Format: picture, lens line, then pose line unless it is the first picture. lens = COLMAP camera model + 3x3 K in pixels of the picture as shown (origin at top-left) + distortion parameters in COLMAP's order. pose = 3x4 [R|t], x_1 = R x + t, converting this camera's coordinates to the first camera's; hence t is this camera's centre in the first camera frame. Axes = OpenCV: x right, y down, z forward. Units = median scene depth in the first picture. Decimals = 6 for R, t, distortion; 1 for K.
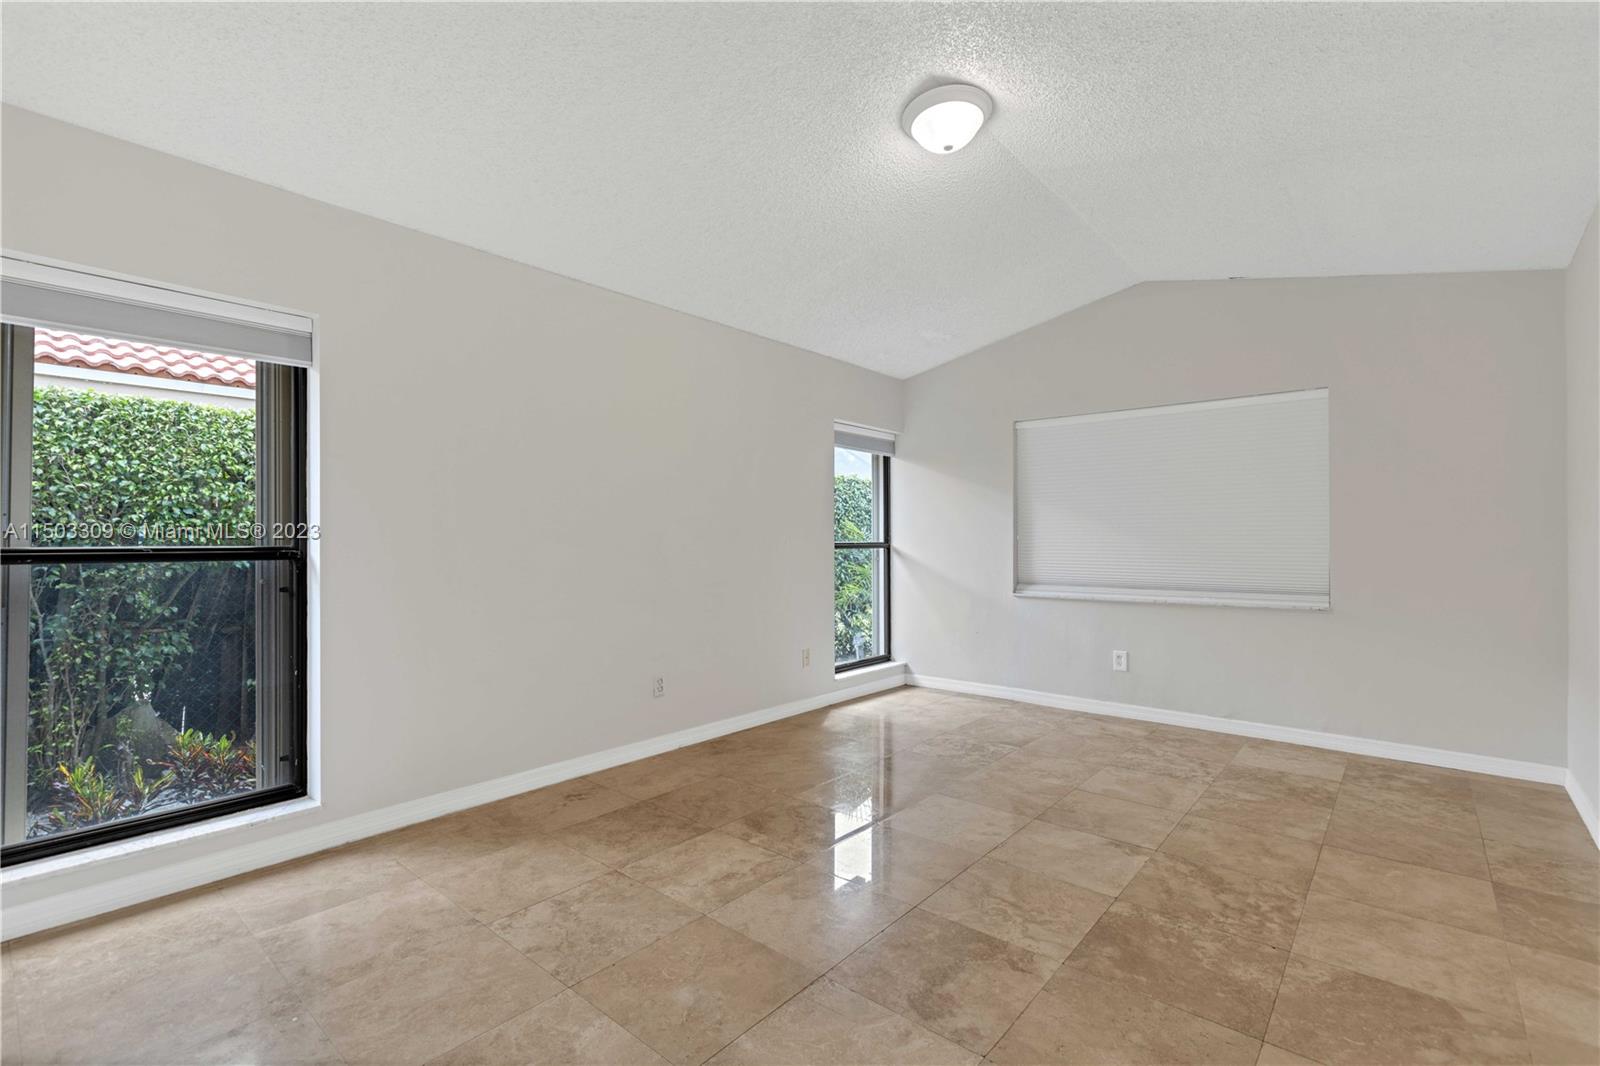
lens RADIAL K [[711.6, 0, 802.3], [0, 711.6, 534.1], [0, 0, 1]] dist [0.003344, -0.001970]
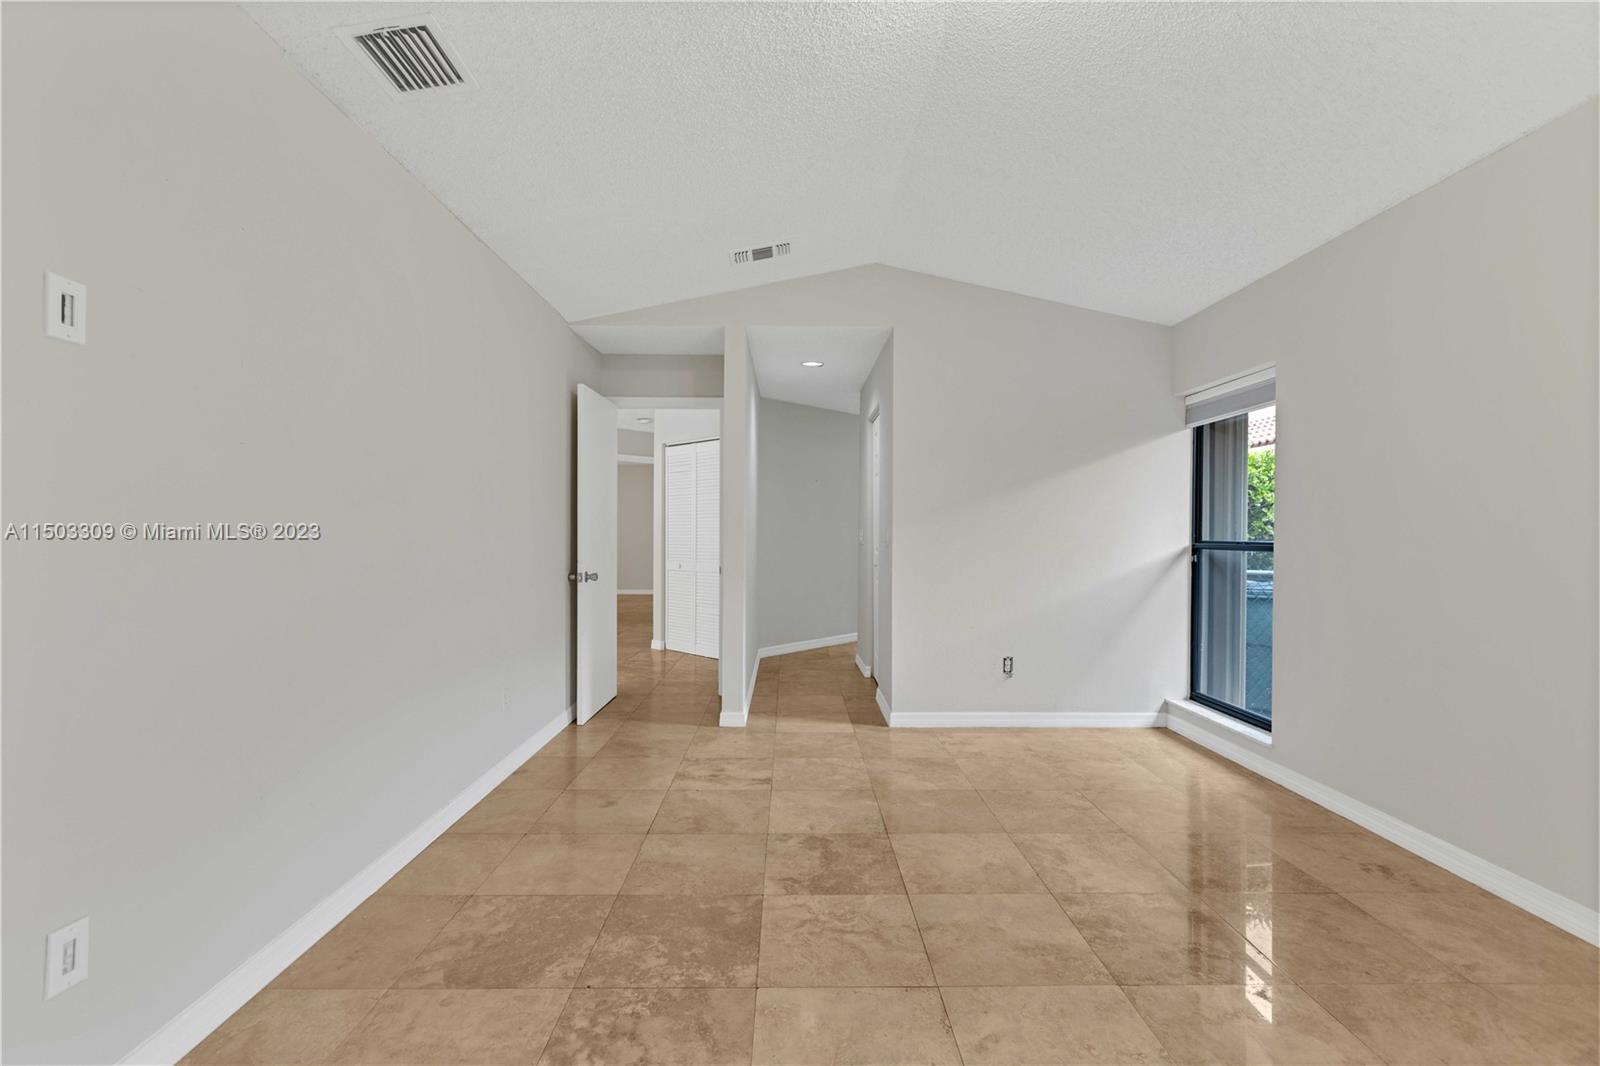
lens RADIAL K [[711.6, 0, 801.0], [0, 711.6, 535.8], [0, 0, 1]] dist [0.003344, -0.001970]
pose [[-0.747922, -0.001350, -0.663785, 1.042481], [-0.000362, 0.999999, -0.001626, 0.012035], [0.663787, -0.000975, -0.747921, 1.821682]]
